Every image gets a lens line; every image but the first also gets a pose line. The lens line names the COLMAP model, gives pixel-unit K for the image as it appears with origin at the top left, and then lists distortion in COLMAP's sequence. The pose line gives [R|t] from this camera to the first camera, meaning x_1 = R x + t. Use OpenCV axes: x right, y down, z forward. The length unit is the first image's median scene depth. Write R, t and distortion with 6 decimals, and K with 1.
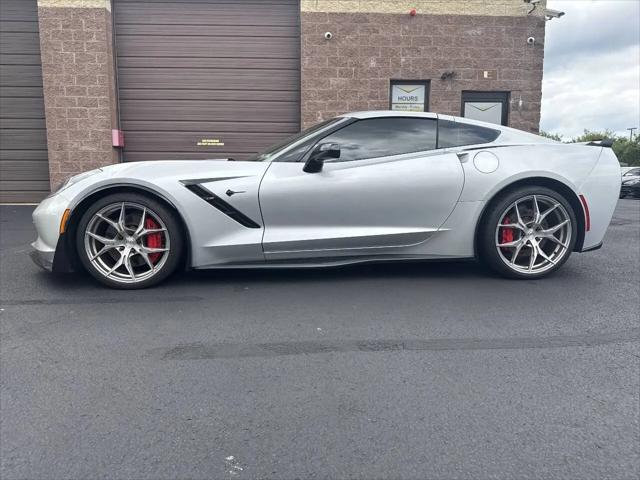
lens RADIAL K [[456.7, 0, 320.0], [0, 456.7, 240.0], [0, 0, 1]] dist [0.050967, -0.071803]
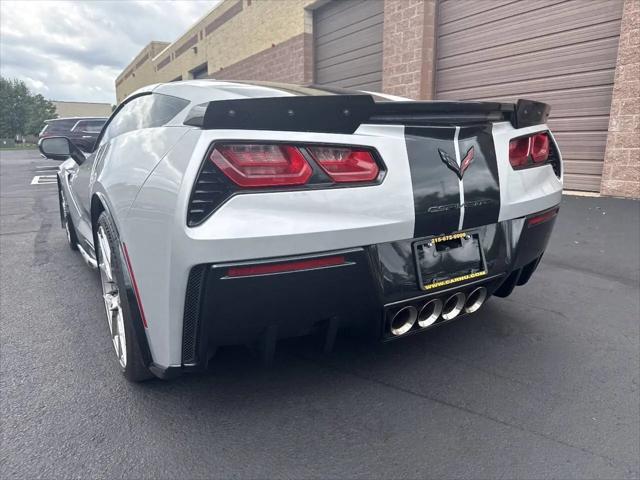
lens RADIAL K [[458.1, 0, 316.5], [0, 458.1, 242.3], [0, 0, 1]] dist [0.029606, -0.041775]
pose [[0.440687, 0.188921, -0.877556, 0.400126], [-0.115757, 0.981400, 0.153146, -0.068407], [0.890166, 0.034094, 0.454359, 0.349918]]
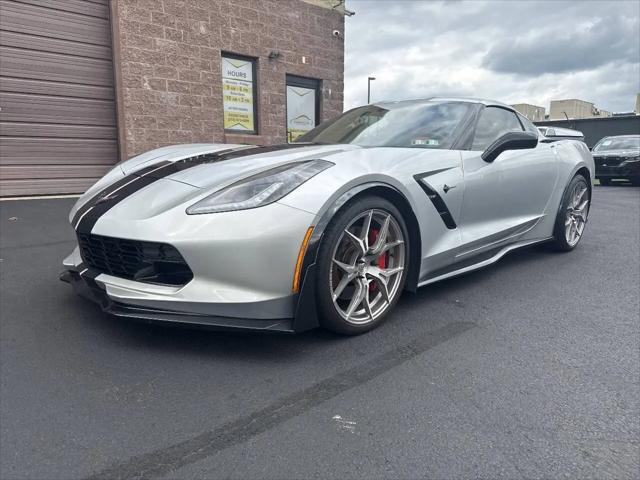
lens RADIAL K [[458.1, 0, 316.5], [0, 458.1, 242.3], [0, 0, 1]] dist [0.029606, -0.041775]
pose [[0.781031, -0.105996, 0.615431, -0.307430], [0.074592, 0.994269, 0.076580, -0.030444], [-0.620021, -0.013905, 0.784462, 0.173240]]
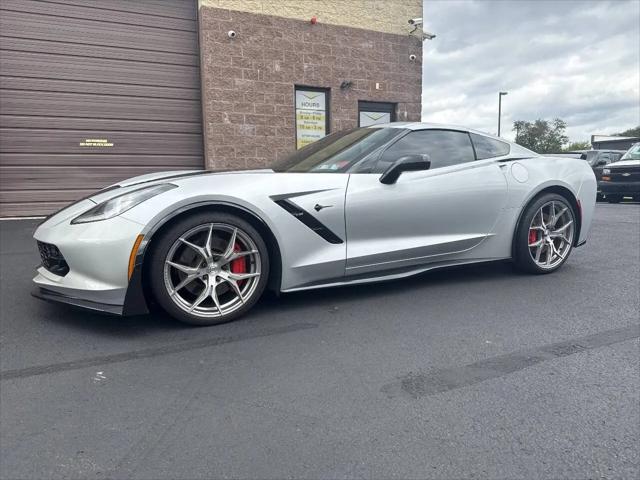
lens RADIAL K [[453.6, 0, 320.0], [0, 453.6, 240.0], [0, 0, 1]] dist [0.122736, -0.227181]
pose [[0.930586, -0.056567, 0.361676, -0.183932], [0.057151, 0.998324, 0.009091, -0.015770], [-0.361584, 0.012210, 0.932260, 0.047396]]
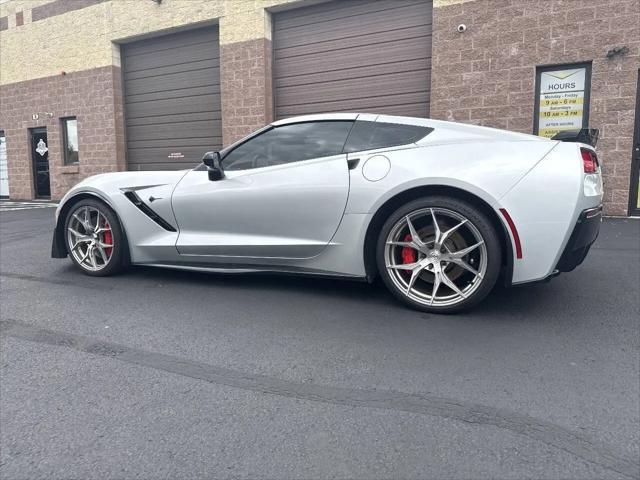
lens RADIAL K [[453.5, 0, 319.0], [0, 453.5, 238.0], [0, 0, 1]] dist [0.033501, -0.045023]
pose [[0.864549, 0.056282, -0.499387, 0.252374], [-0.061347, 0.998097, 0.006283, -0.013877], [0.498790, 0.025204, 0.866357, 0.080083]]
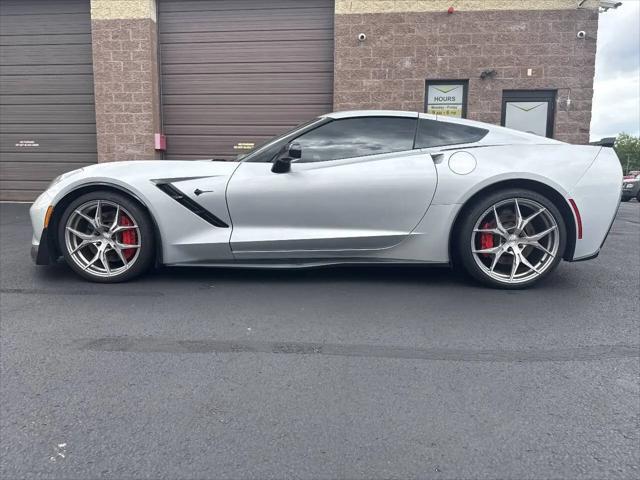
lens RADIAL K [[458.1, 0, 316.5], [0, 458.1, 242.3], [0, 0, 1]] dist [0.029606, -0.041775]
pose [[0.989625, 0.026473, -0.141211, 0.073147], [-0.026870, 0.999639, -0.000907, 0.000794], [0.141136, 0.004692, 0.989979, 0.008529]]
